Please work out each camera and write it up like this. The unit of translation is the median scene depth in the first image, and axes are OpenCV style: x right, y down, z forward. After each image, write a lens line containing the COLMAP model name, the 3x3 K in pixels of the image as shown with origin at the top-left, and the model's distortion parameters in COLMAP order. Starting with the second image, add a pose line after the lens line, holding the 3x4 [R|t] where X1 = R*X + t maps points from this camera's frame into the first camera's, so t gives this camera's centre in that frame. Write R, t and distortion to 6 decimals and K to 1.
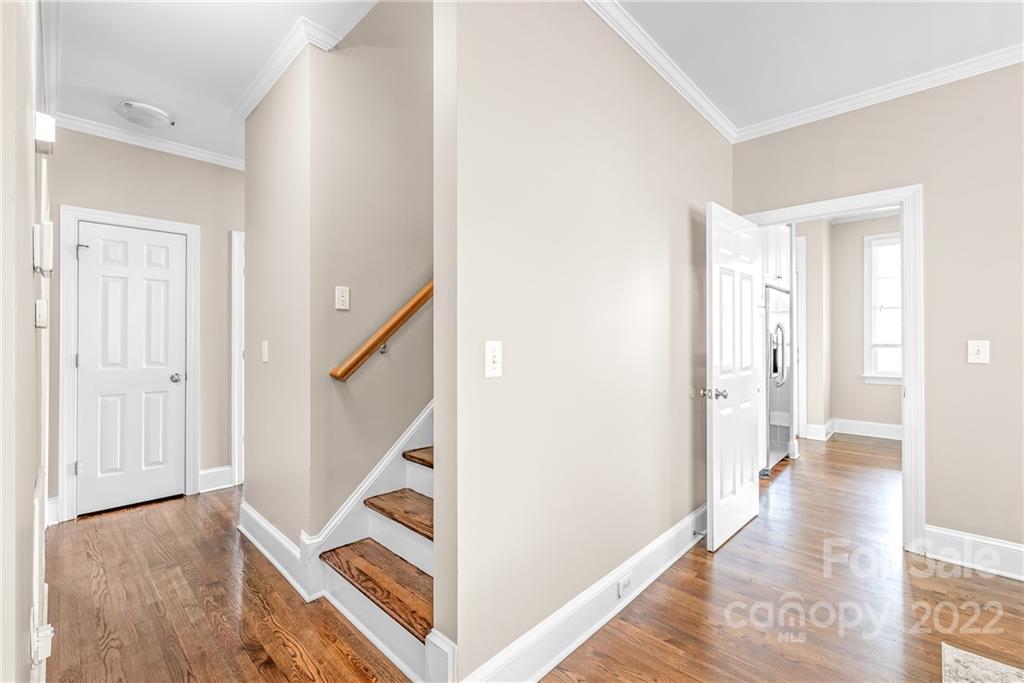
lens RADIAL K [[442.8, 0, 514.3], [0, 442.8, 334.9], [0, 0, 1]] dist [-0.000311, -0.000031]
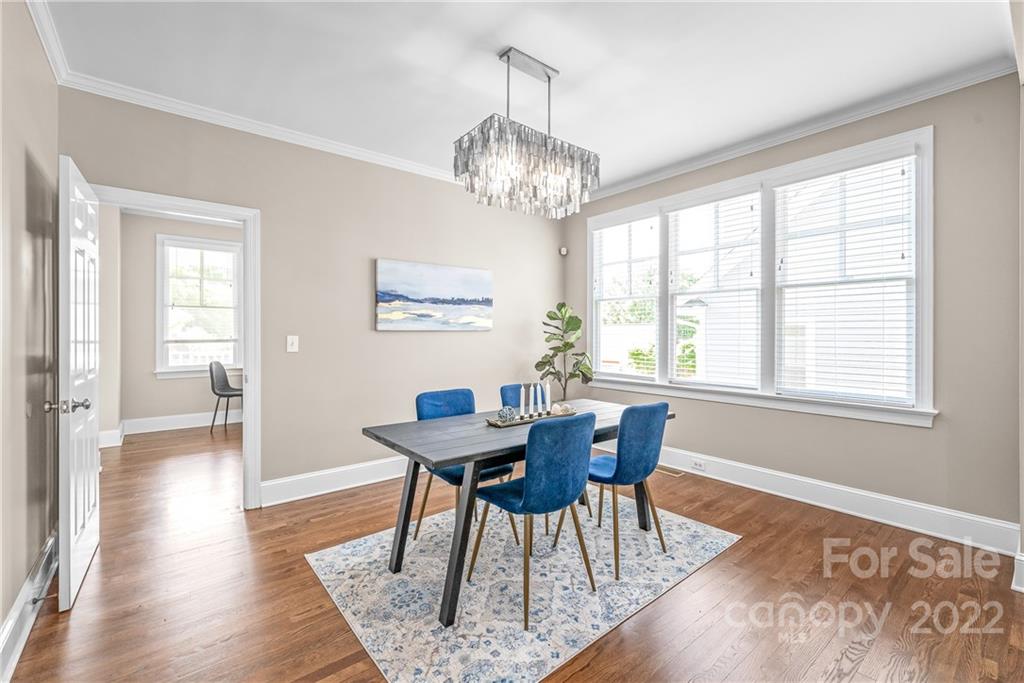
lens RADIAL K [[442.8, 0, 514.3], [0, 442.8, 334.9], [0, 0, 1]] dist [-0.000311, -0.000031]
pose [[0.118854, -0.002309, 0.992909, -0.221966], [-0.004268, 0.999987, 0.002836, 0.003263], [-0.992903, -0.004575, 0.118843, 0.133057]]
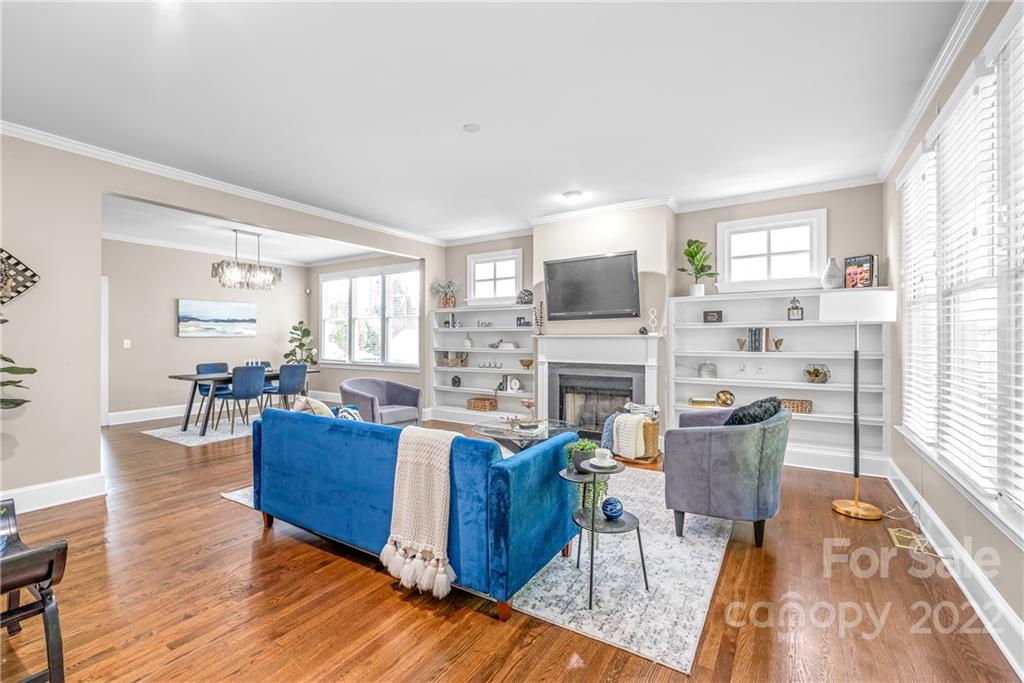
lens RADIAL K [[434.2, 0, 512.0], [0, 434.2, 341.5], [0, 0, 1]] dist [-0.001295, -0.000167]
pose [[-0.188874, -0.012874, 0.981917, -1.855842], [-0.007319, 0.999905, 0.011702, -0.021544], [-0.981974, -0.004976, -0.188950, -0.760693]]
